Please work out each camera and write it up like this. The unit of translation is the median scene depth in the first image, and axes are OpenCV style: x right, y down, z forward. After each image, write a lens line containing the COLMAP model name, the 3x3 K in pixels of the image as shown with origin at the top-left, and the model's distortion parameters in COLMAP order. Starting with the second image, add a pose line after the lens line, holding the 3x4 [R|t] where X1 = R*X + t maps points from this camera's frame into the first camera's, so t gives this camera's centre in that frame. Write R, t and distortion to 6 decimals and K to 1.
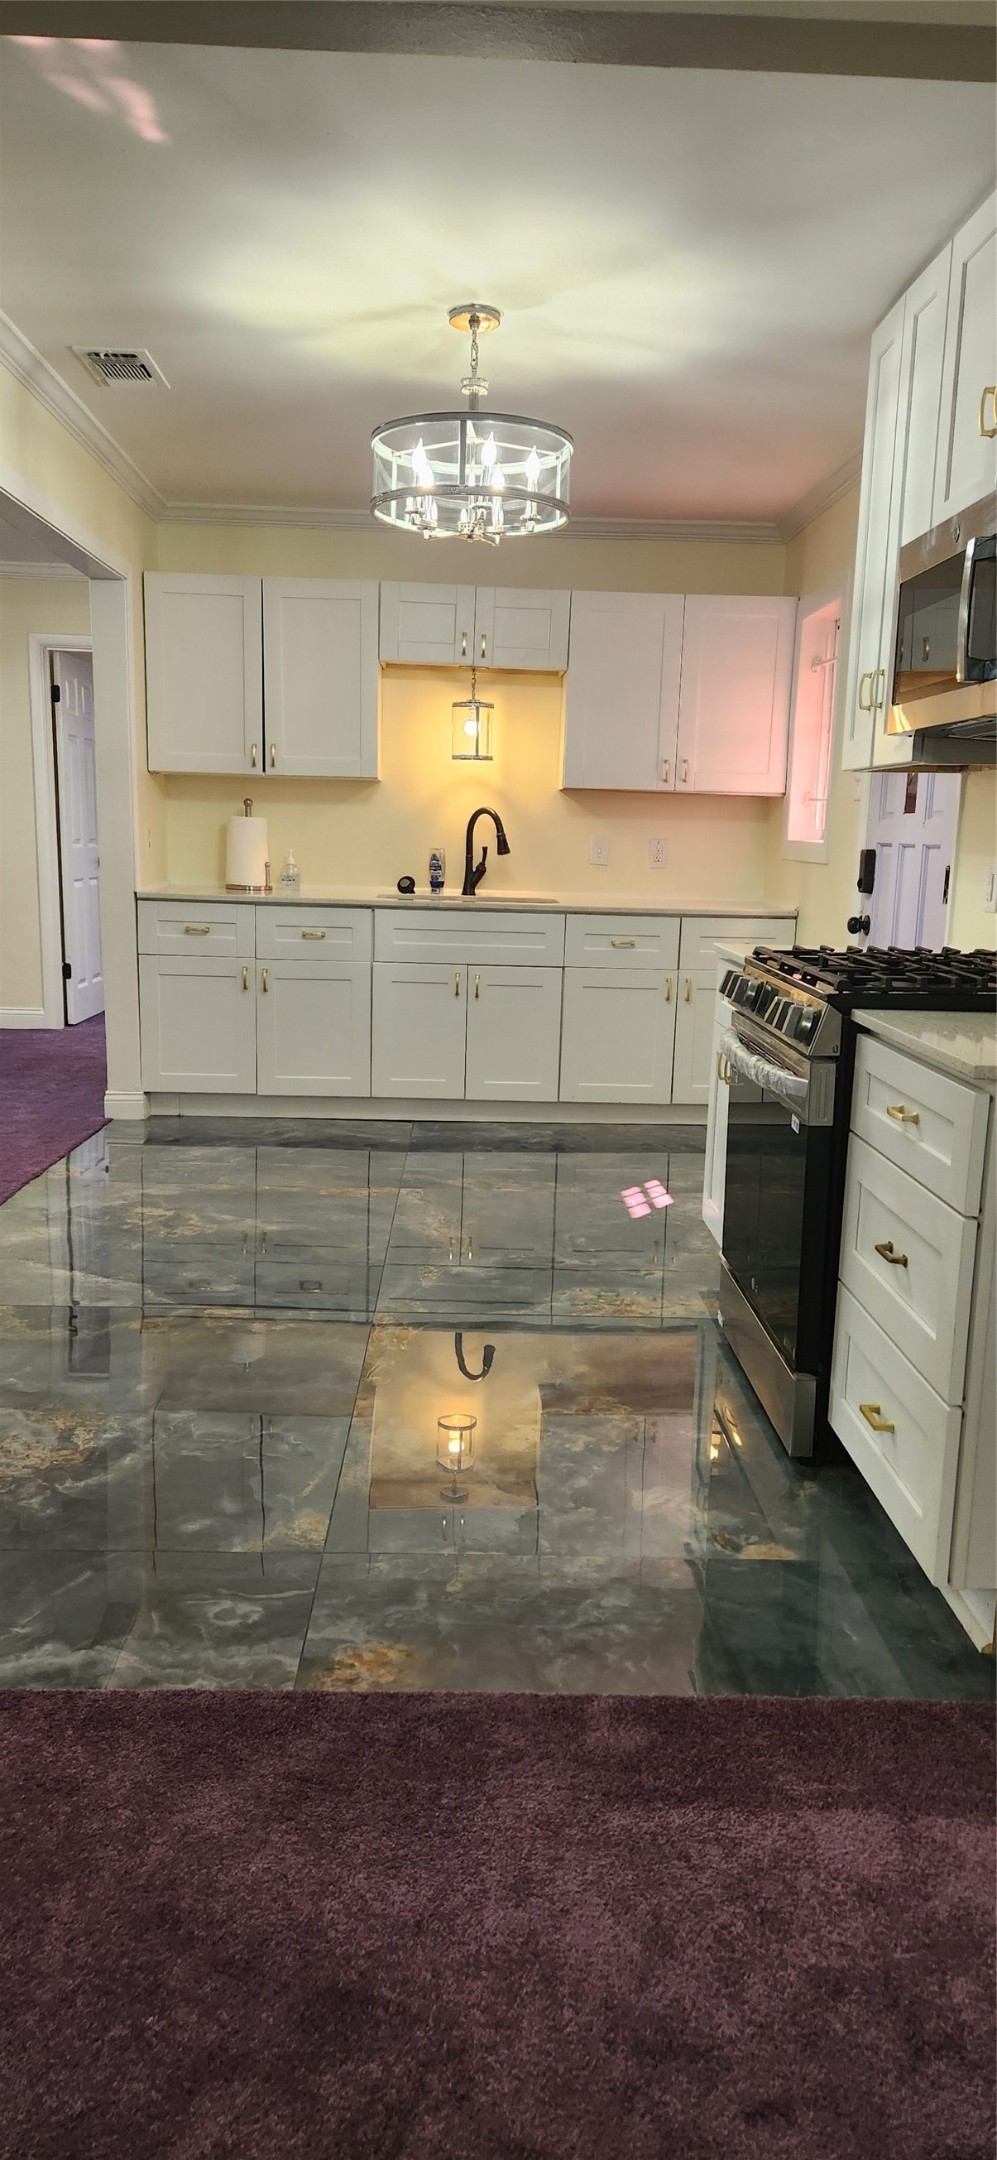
lens RADIAL K [[1418.3, 0, 508.9], [0, 1418.3, 1115.1], [0, 0, 1]] dist [0.059102, -0.043666]
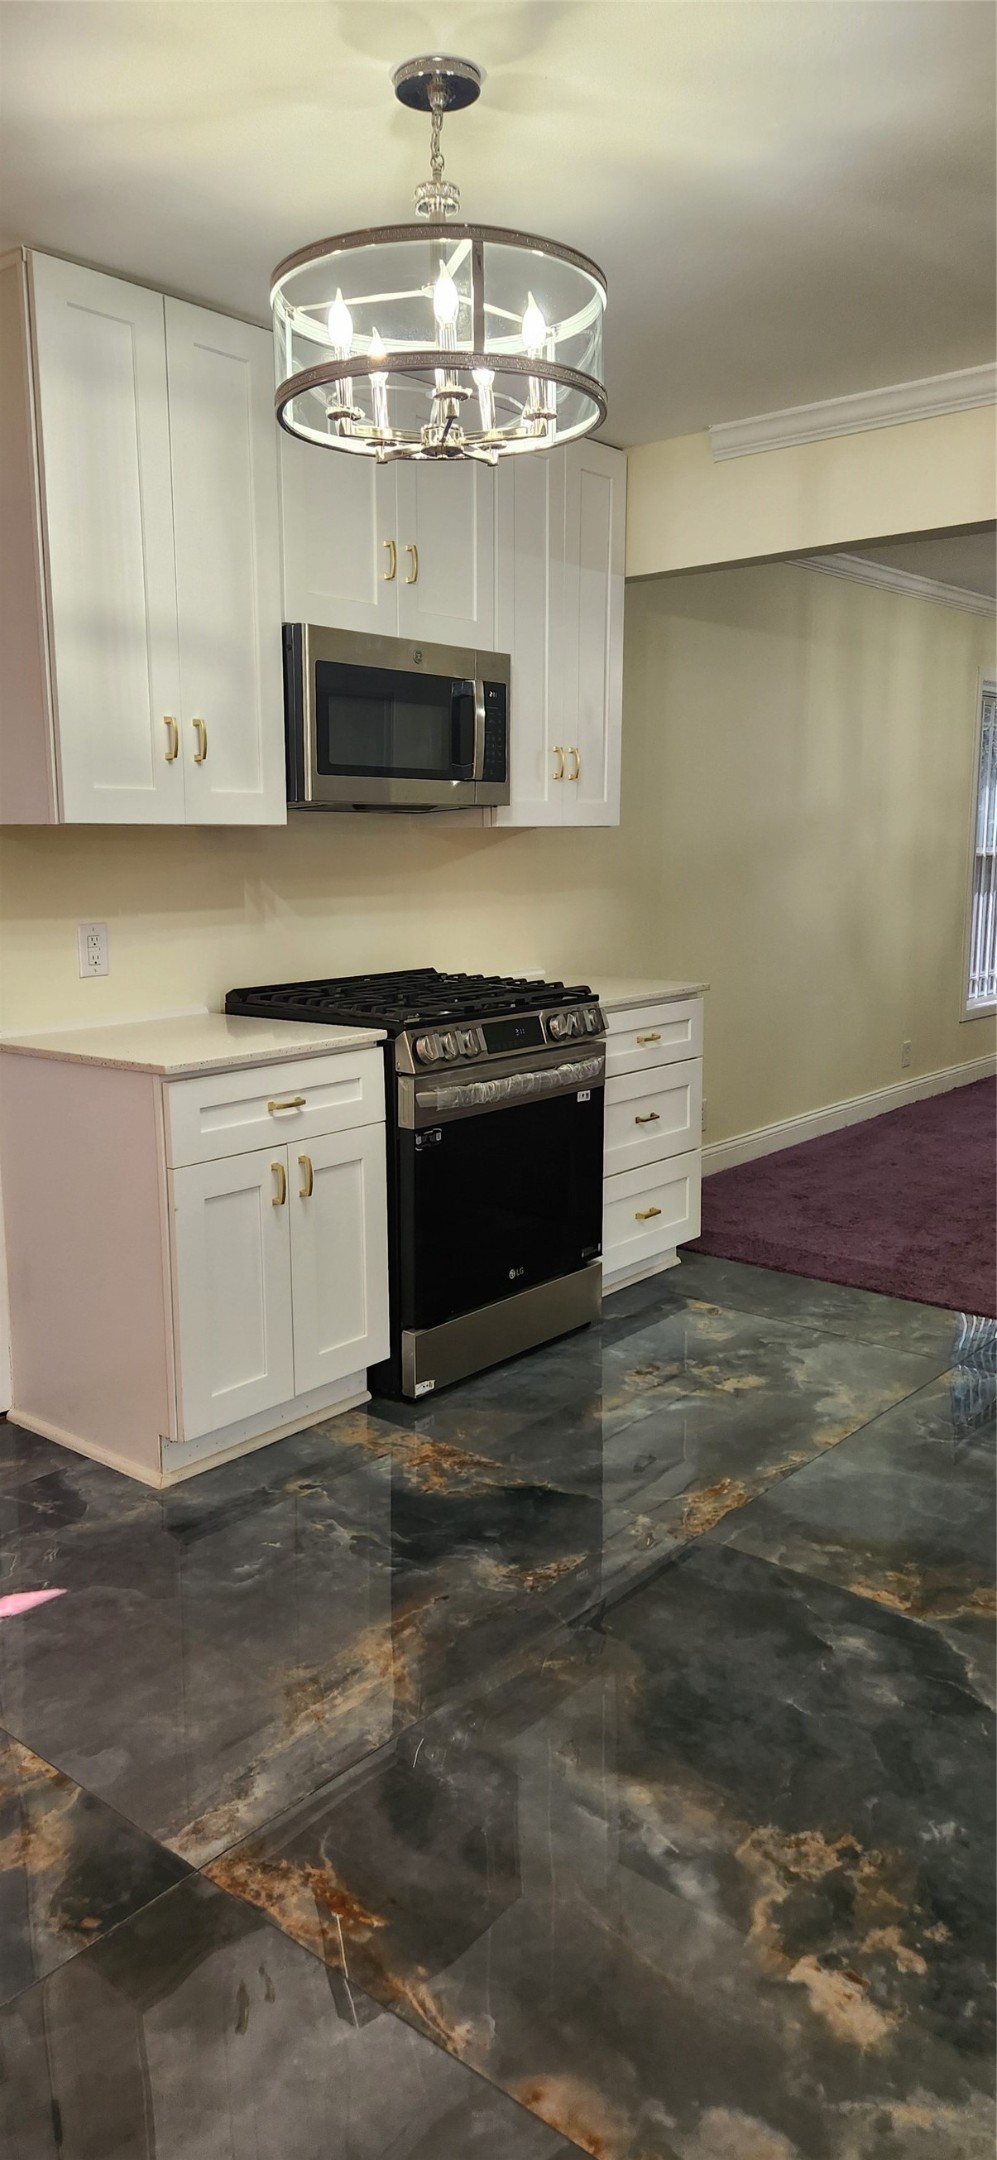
lens RADIAL K [[1418.3, 0, 488.6], [0, 1418.3, 1078.8], [0, 0, 1]] dist [0.059102, -0.043666]
pose [[-0.736126, -0.137329, 0.662766, -0.379109], [0.122165, 0.936161, 0.329665, -0.280615], [-0.665728, 0.323641, -0.672356, 1.172667]]
